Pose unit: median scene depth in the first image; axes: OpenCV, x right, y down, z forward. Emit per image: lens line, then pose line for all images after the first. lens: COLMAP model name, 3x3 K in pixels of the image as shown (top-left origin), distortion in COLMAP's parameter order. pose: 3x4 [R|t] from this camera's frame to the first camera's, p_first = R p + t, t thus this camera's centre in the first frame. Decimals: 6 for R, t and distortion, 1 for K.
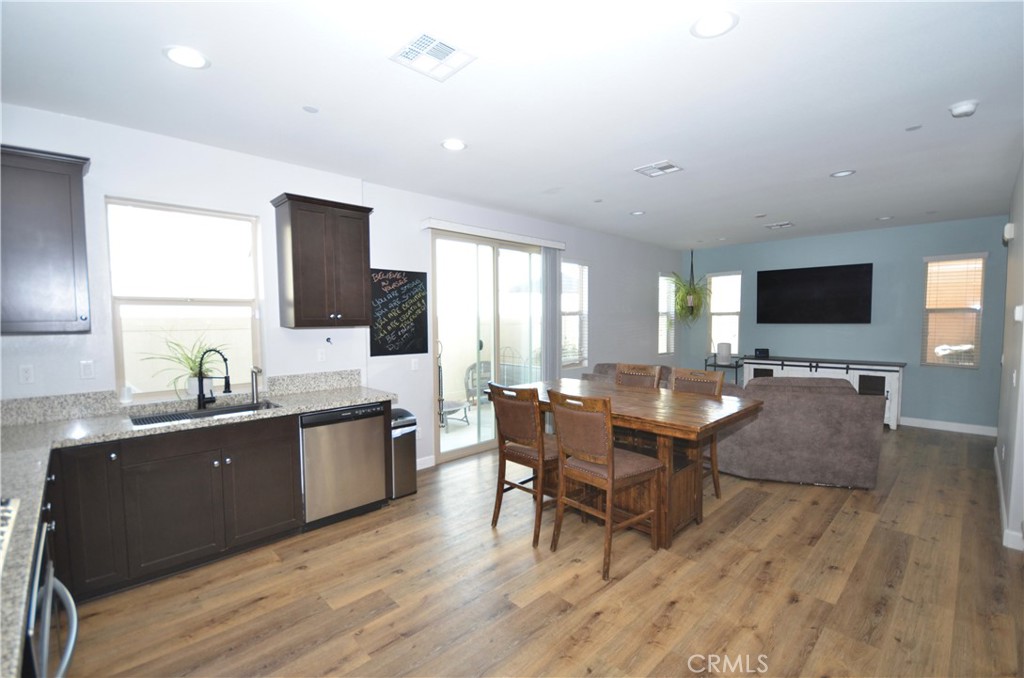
lens RADIAL K [[450.1, 0, 510.4], [0, 450.1, 350.2], [0, 0, 1]] dist [-0.000242, -0.002363]
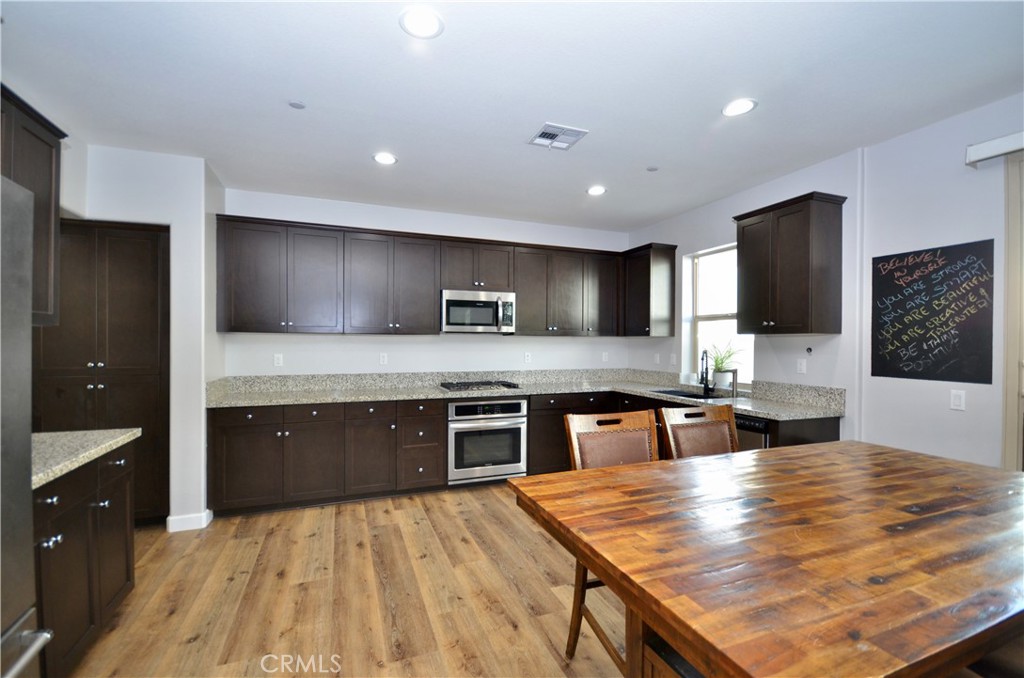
lens RADIAL K [[450.1, 0, 516.4], [0, 450.1, 342.1], [0, 0, 1]] dist [-0.000242, -0.002363]
pose [[-0.385427, 0.001740, -0.922737, 0.413619], [-0.071729, 0.996916, 0.031841, -0.015907], [0.919946, 0.078459, -0.384113, 0.511890]]
